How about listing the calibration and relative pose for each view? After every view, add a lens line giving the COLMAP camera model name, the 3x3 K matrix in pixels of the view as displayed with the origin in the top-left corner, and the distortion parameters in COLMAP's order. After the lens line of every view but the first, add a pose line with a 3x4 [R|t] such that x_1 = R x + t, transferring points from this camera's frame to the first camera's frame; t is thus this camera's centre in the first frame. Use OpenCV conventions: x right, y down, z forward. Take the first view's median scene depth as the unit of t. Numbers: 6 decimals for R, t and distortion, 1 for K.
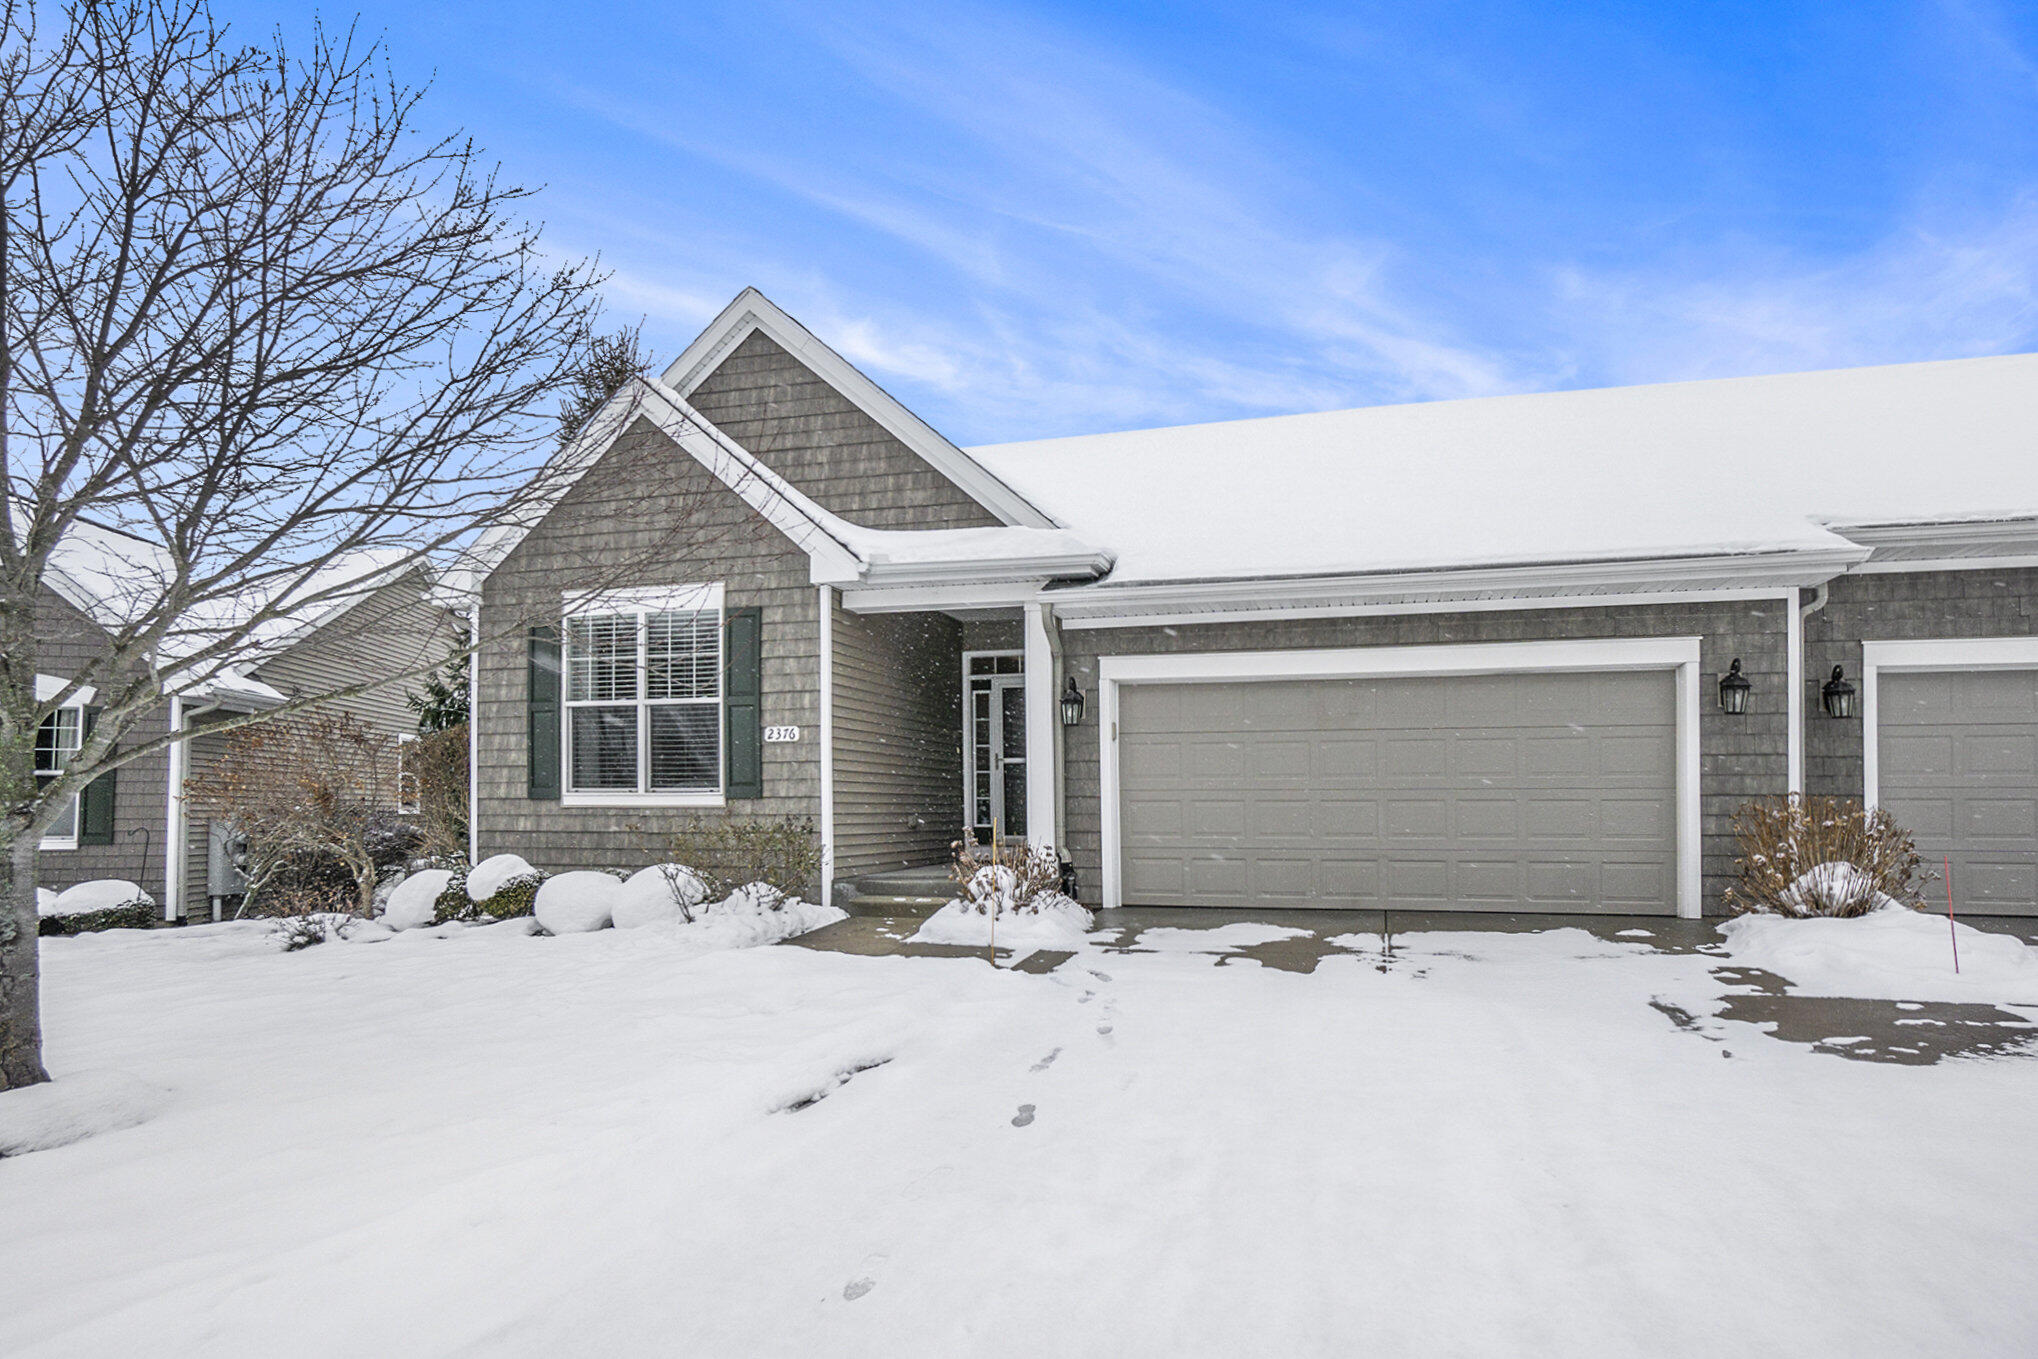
lens RADIAL K [[1041.3, 0, 1019.8], [0, 1041.3, 697.7], [0, 0, 1]] dist [-0.013716, 0.000070]
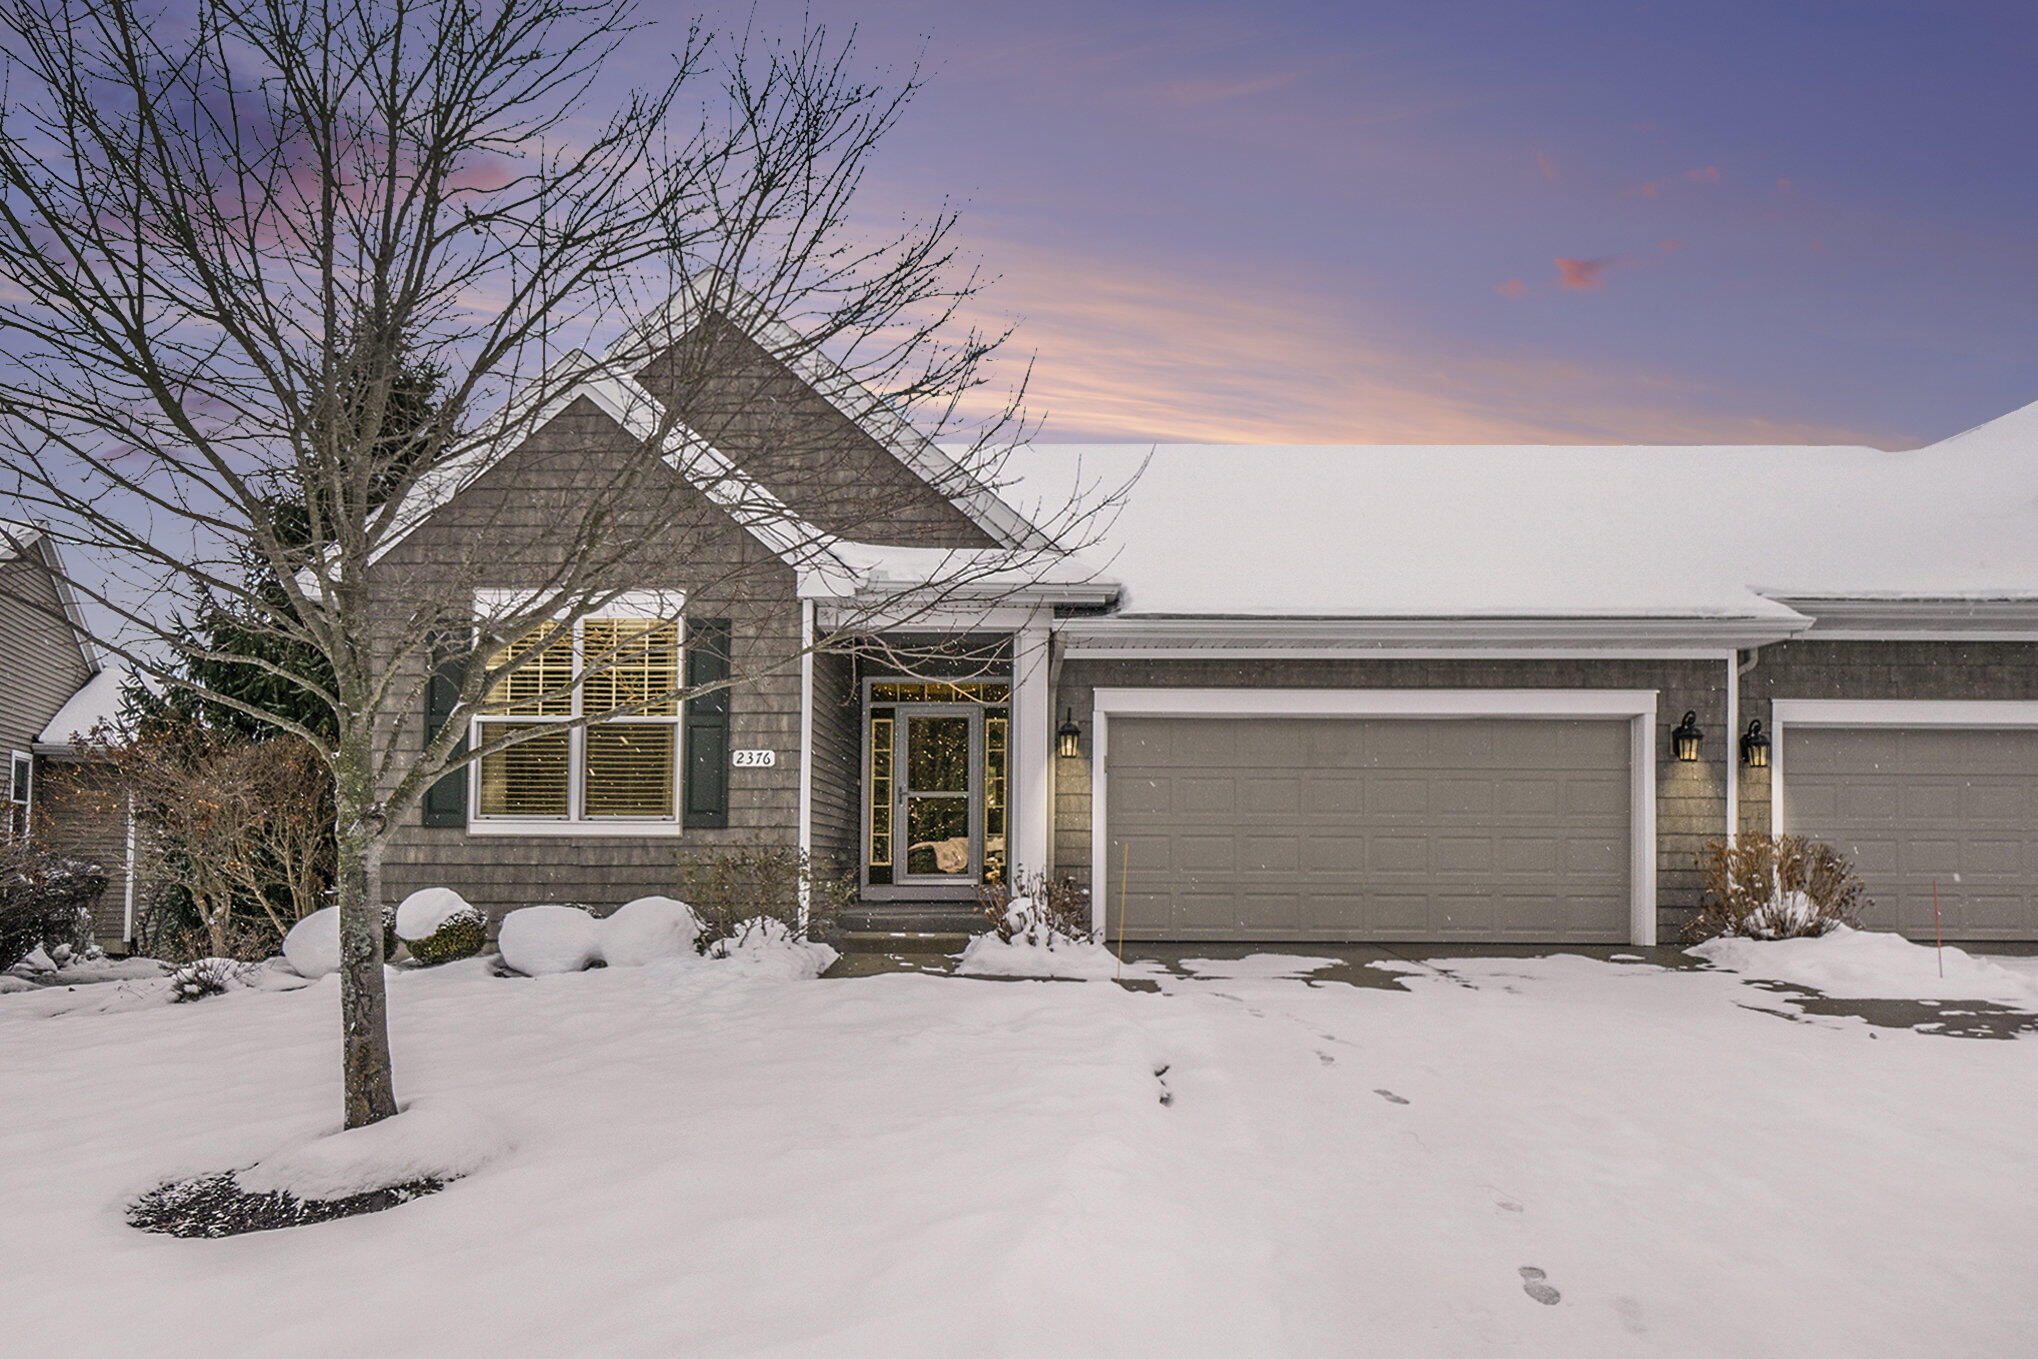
lens RADIAL K [[1133.2, 0, 1026.0], [0, 1133.2, 741.2], [0, 0, 1]] dist [-0.000642, -0.000612]
pose [[0.977477, 0.027928, 0.209188, -0.224820], [-0.029570, 0.999552, 0.004725, 0.008550], [-0.208962, -0.010804, 0.977864, -0.036741]]
